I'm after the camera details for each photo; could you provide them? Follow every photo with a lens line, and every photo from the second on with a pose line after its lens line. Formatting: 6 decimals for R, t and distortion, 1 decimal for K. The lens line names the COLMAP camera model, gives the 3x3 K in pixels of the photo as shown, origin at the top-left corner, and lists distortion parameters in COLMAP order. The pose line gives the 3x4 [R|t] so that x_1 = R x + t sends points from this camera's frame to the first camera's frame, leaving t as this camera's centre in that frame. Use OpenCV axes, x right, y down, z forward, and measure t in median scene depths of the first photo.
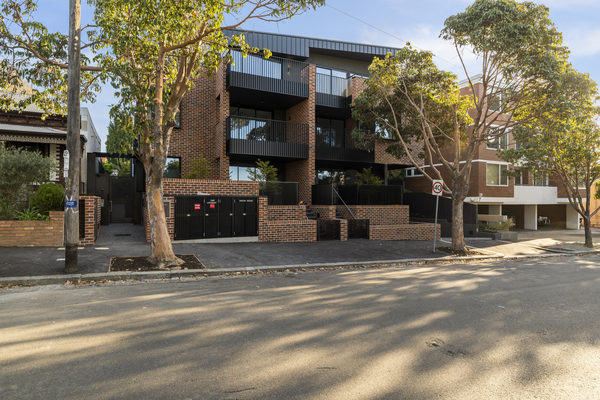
lens RADIAL K [[343.2, 0, 300.0], [0, 343.2, 200.0], [0, 0, 1]] dist [0.002564, 0.001409]
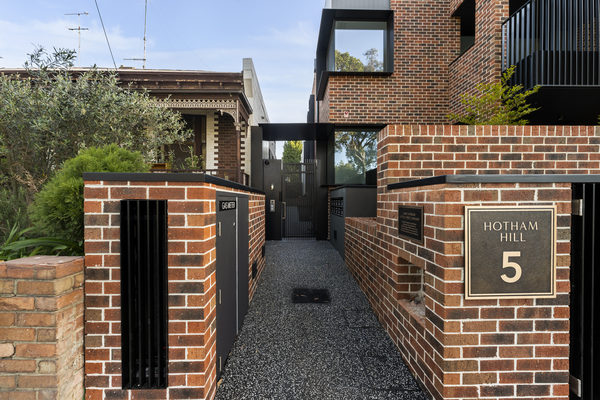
lens RADIAL K [[241.9, 0, 298.2], [0, 241.9, 205.5], [0, 0, 1]] dist [0.000338, 0.000010]
pose [[0.900645, 0.003838, -0.434538, -0.366362], [0.003840, 0.999852, 0.016789, -0.000601], [0.434538, -0.016790, 0.900497, 0.672082]]
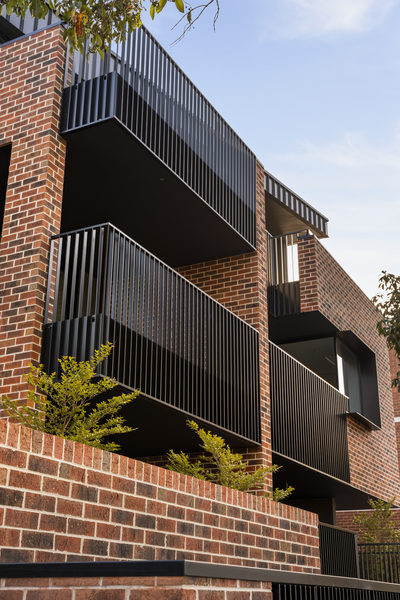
lens RADIAL K [[787.5, 0, 188.0], [0, 787.5, 314.5], [0, 0, 1]] dist [-0.000367, -0.007341]
pose [[0.821754, 0.203373, 0.532315, -0.471979], [-0.008285, 0.938311, -0.345694, -0.001874], [-0.569782, 0.279665, 0.772746, 0.626432]]
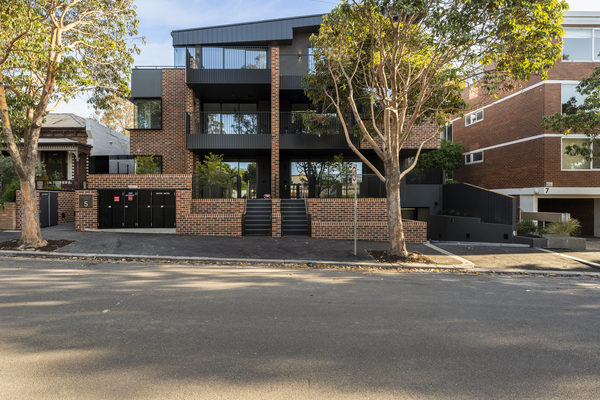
lens RADIAL K [[354.7, 0, 275.8], [0, 354.7, 200.5], [0, 0, 1]] dist [0.000164, 0.000297]
pose [[0.898326, -0.004575, -0.439307, 0.559734], [0.006577, 0.999974, 0.003037, 0.020358], [0.439281, -0.005617, 0.898332, 0.171347]]
